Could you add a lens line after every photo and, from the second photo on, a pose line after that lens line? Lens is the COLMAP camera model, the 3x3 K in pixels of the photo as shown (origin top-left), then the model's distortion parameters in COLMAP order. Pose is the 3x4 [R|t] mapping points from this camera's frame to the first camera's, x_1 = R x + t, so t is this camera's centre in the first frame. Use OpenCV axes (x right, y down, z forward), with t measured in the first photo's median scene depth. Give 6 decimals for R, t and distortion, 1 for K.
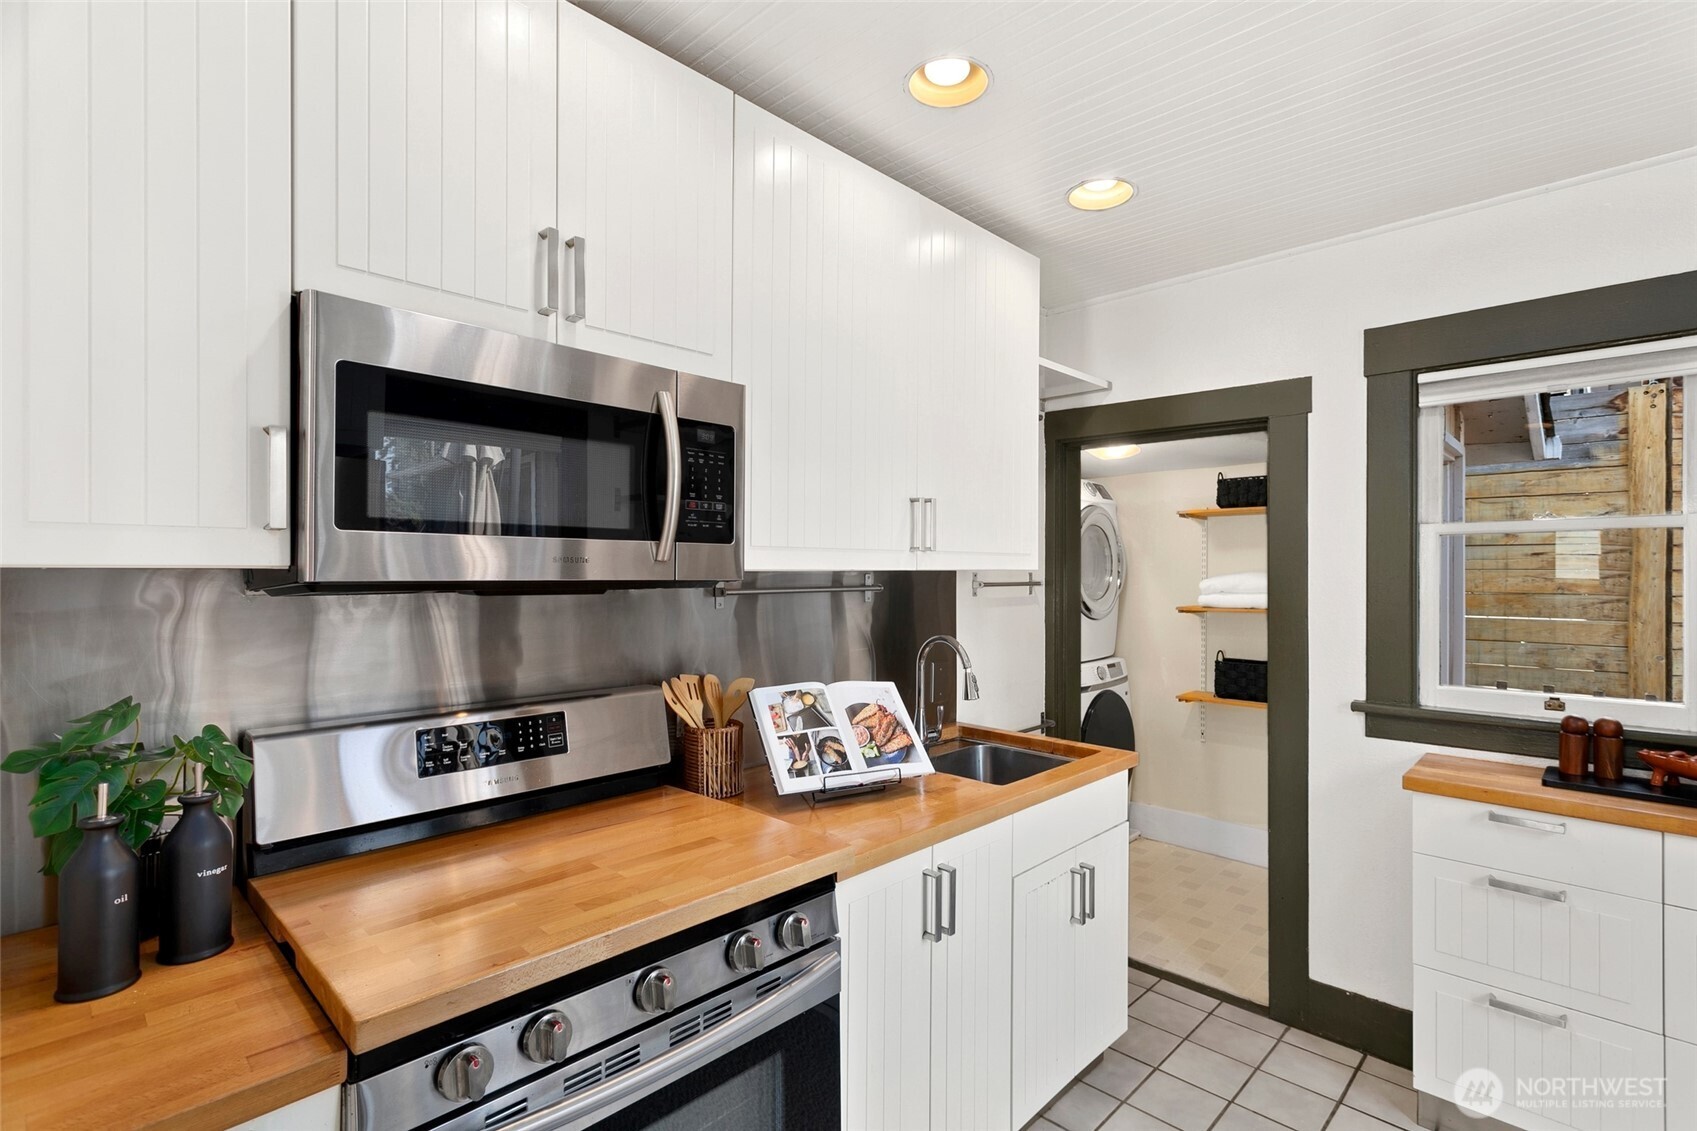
lens RADIAL K [[795.8, 0, 848.5], [0, 795.8, 565.5], [0, 0, 1]] dist [0.001204, 0.000237]
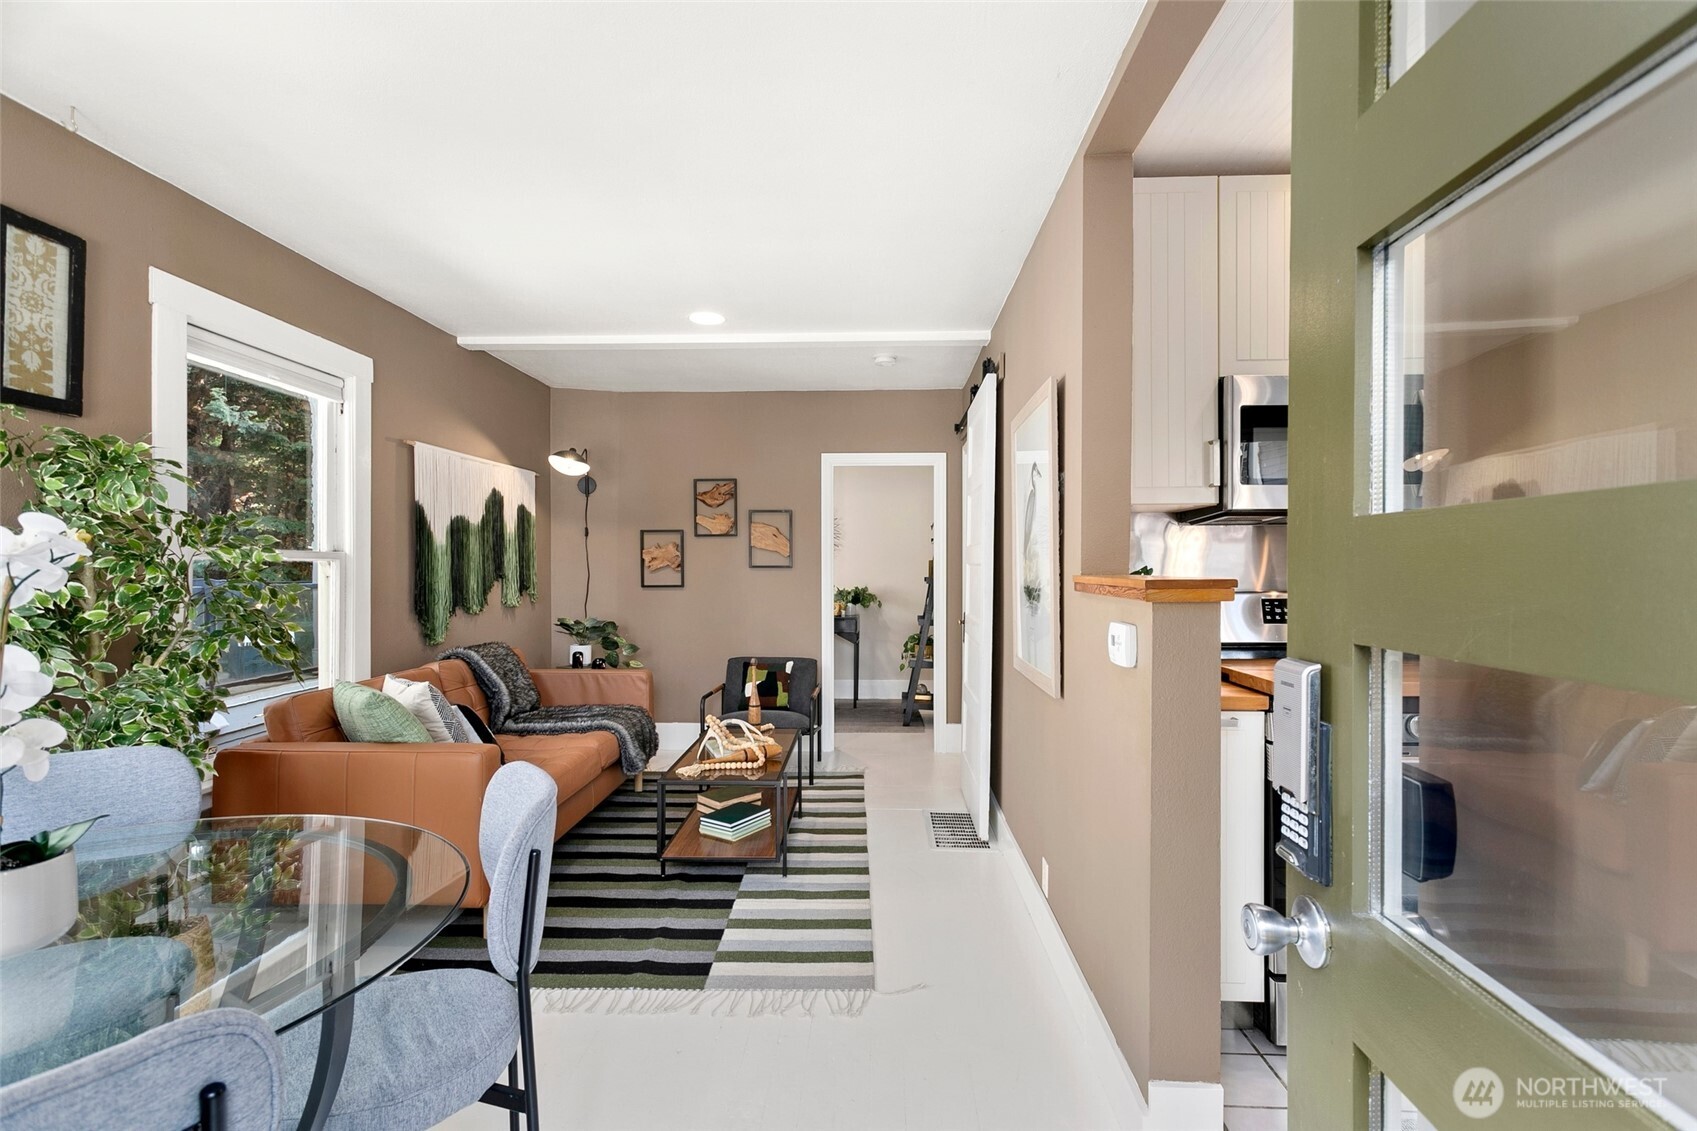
lens RADIAL K [[795.8, 0, 848.5], [0, 795.8, 565.5], [0, 0, 1]] dist [0.001204, 0.000237]
pose [[0.665287, -0.003413, -0.746580, 0.161366], [0.005484, 0.999985, 0.000315, 0.105073], [0.746568, -0.004304, 0.665295, -0.774090]]
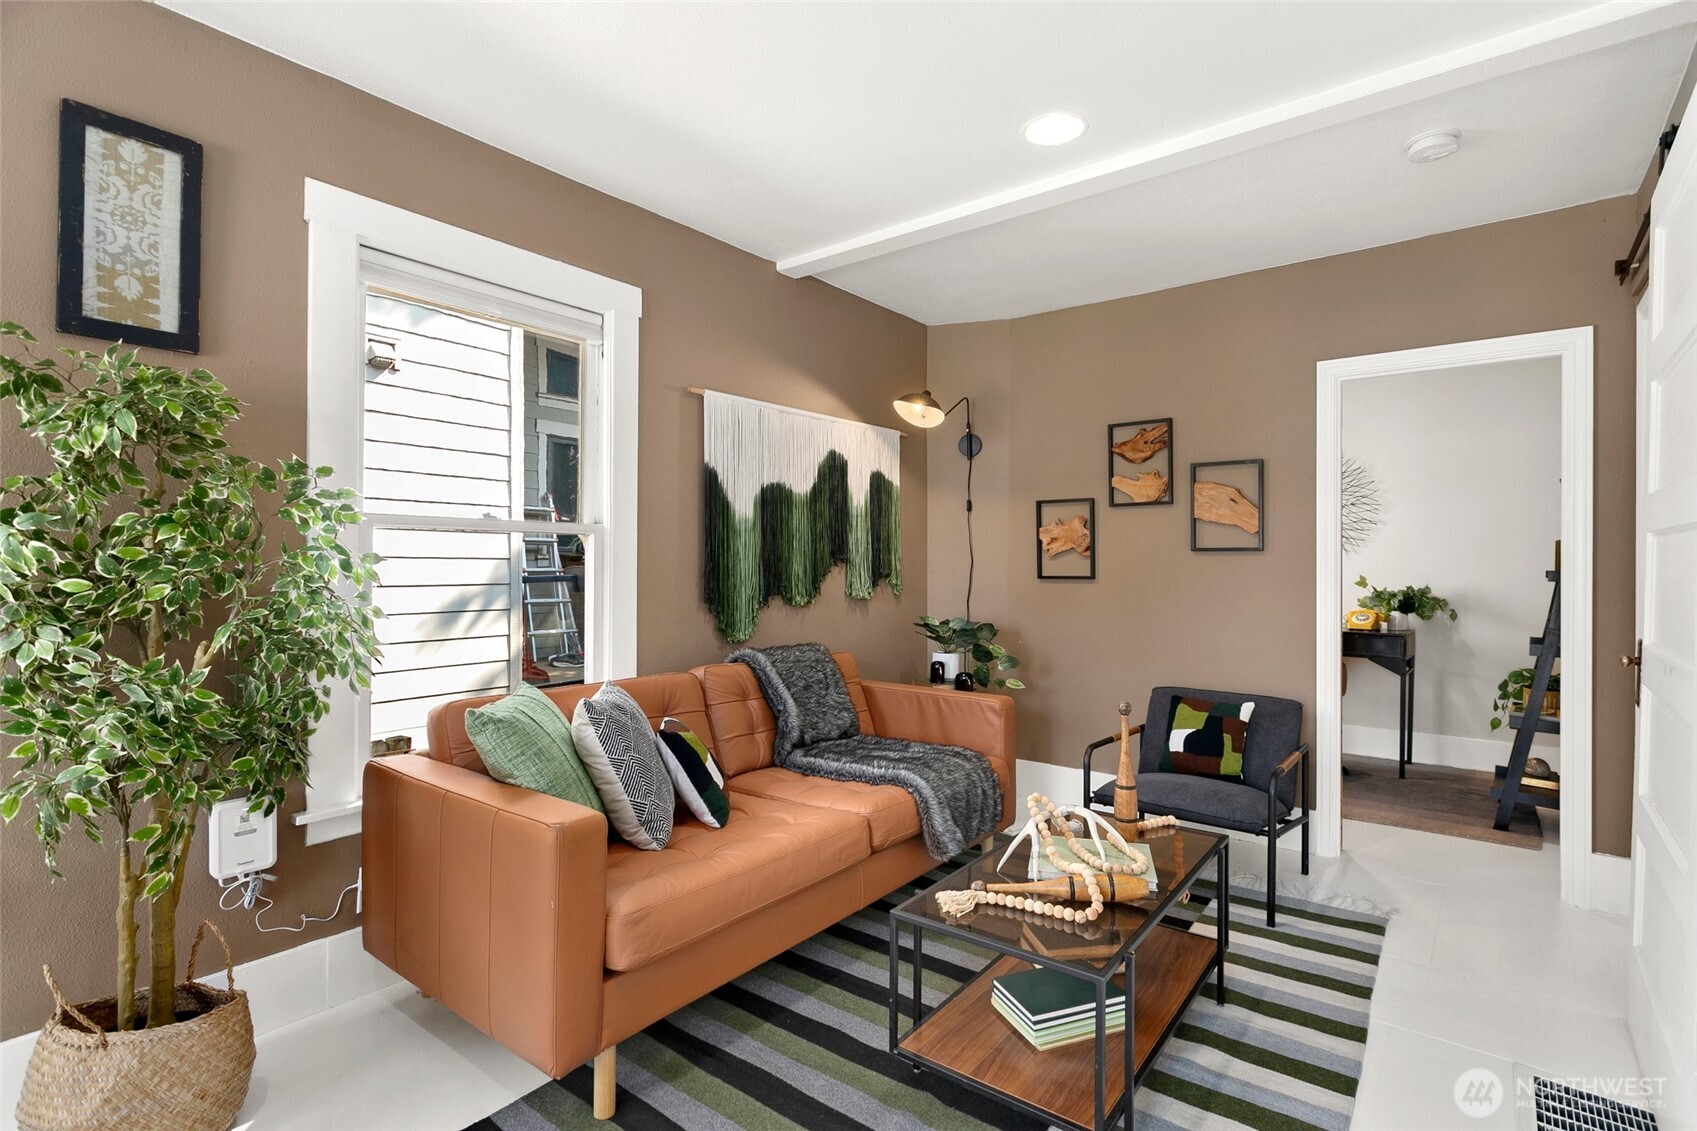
lens RADIAL K [[817.5, 0, 847.4], [0, 817.5, 562.3], [0, 0, 1]] dist [-0.006004, 0.000504]
pose [[0.098879, -0.003854, -0.995092, -0.457110], [0.001210, 0.999992, -0.003753, 0.151236], [0.995099, -0.000833, 0.098883, -0.036159]]
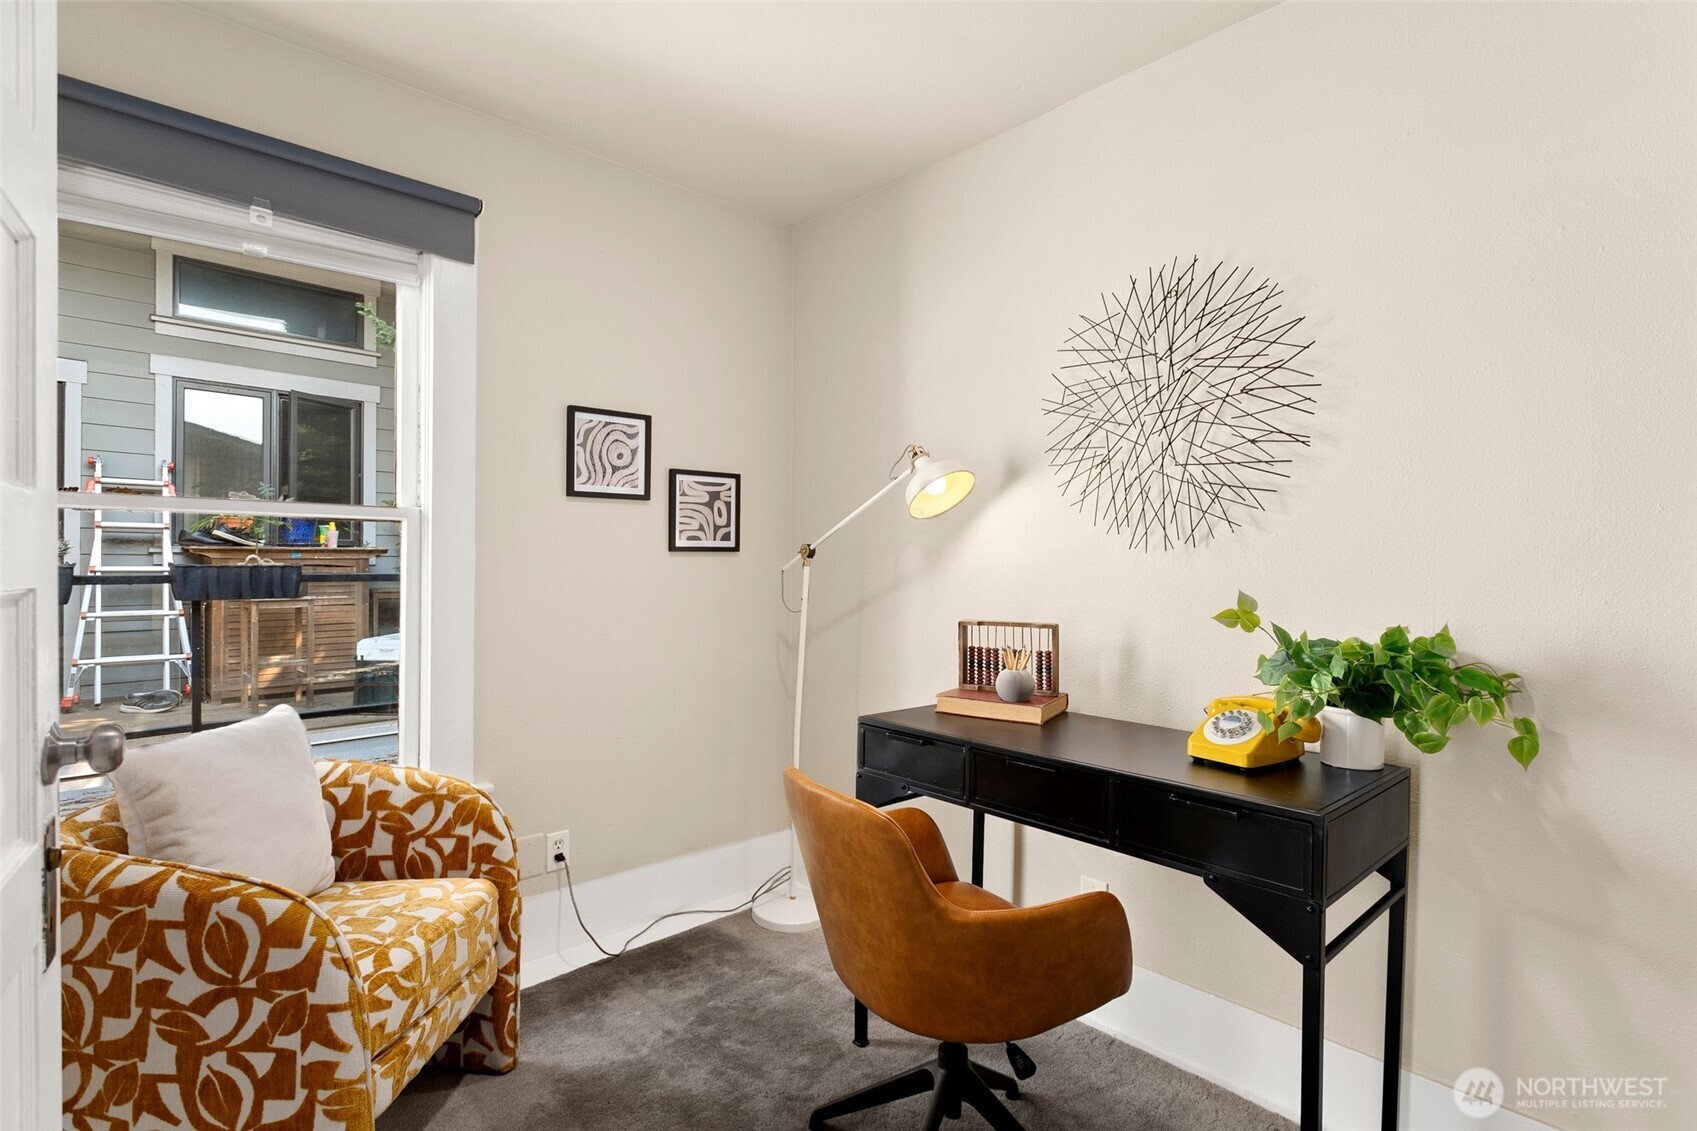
lens RADIAL K [[817.5, 0, 847.4], [0, 817.5, 562.3], [0, 0, 1]] dist [-0.006004, 0.000504]
pose [[-0.068222, -0.000498, -0.997670, -2.246790], [0.000175, 1.000000, -0.000511, 0.153181], [0.997670, -0.000210, -0.068222, 1.752028]]
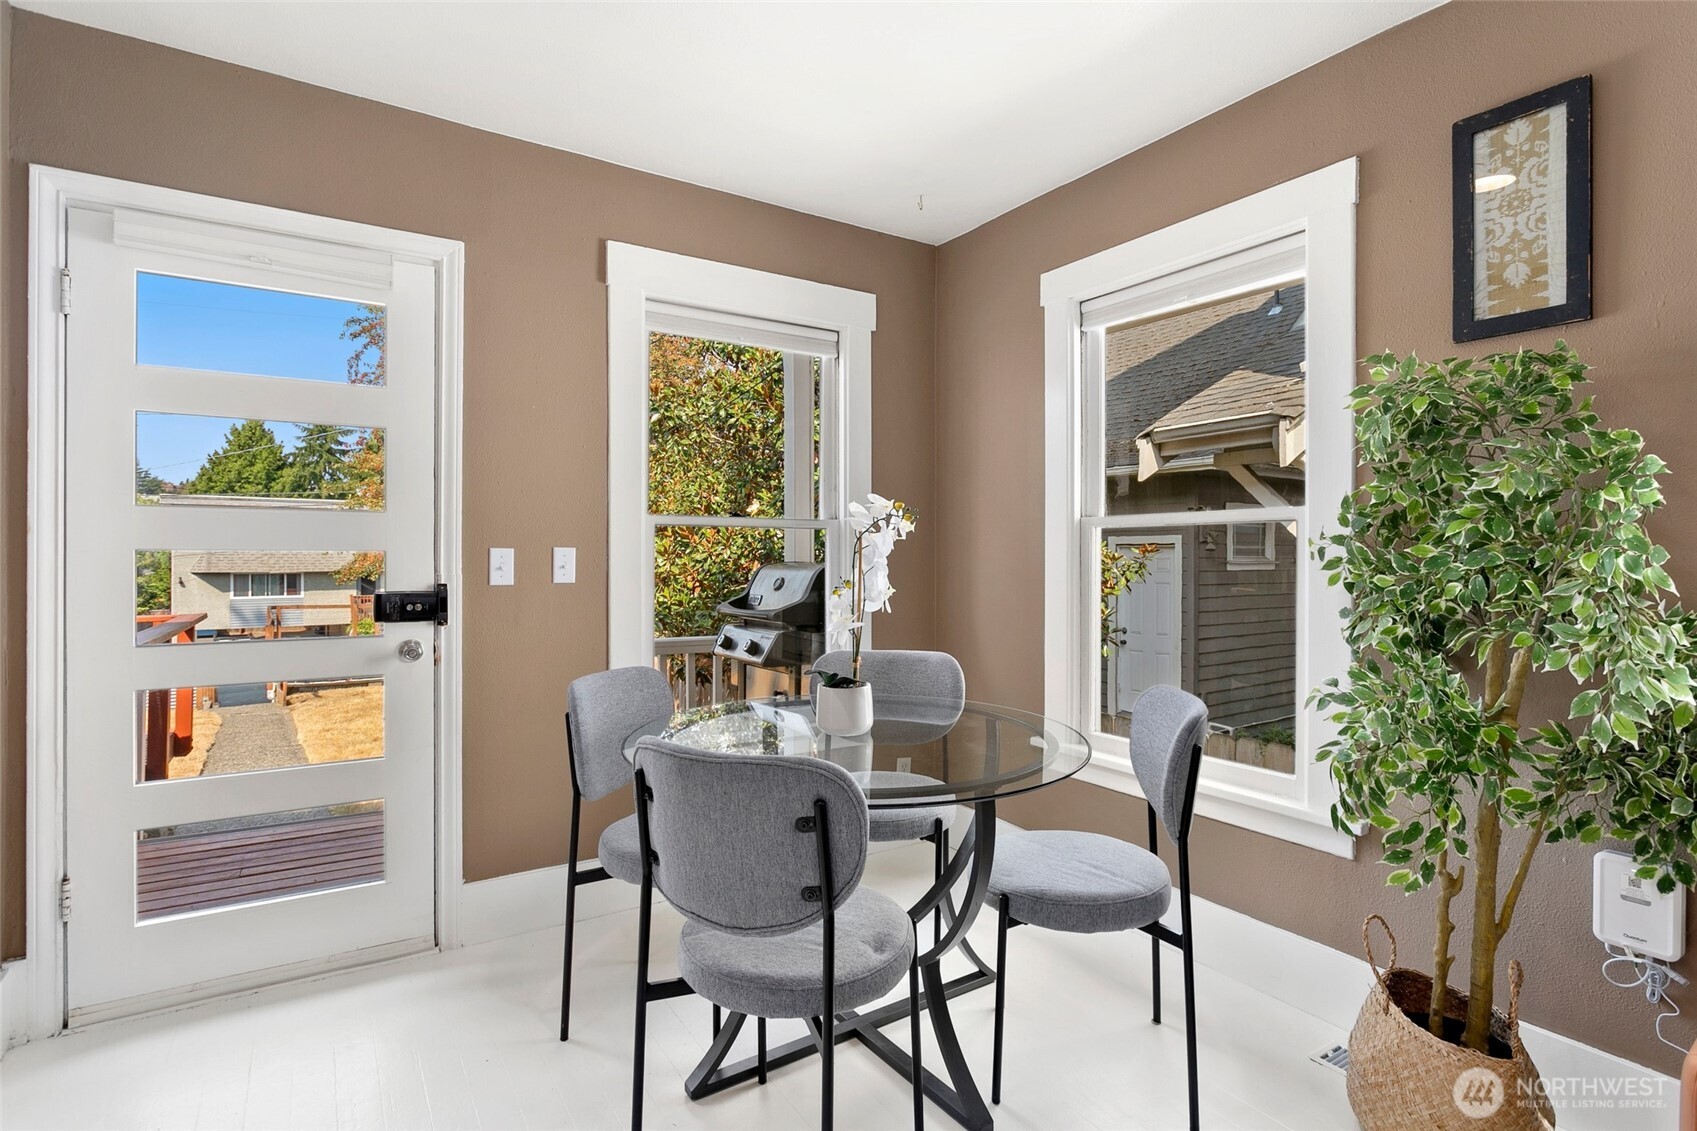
lens RADIAL K [[855.8, 0, 845.8], [0, 855.8, 554.2], [0, 0, 1]] dist [-0.005042, -0.000332]
pose [[-0.971999, -0.007197, 0.234875, -1.065500], [-0.008523, 0.999953, -0.004634, 0.150040], [-0.234831, -0.006506, -0.972014, 0.387900]]
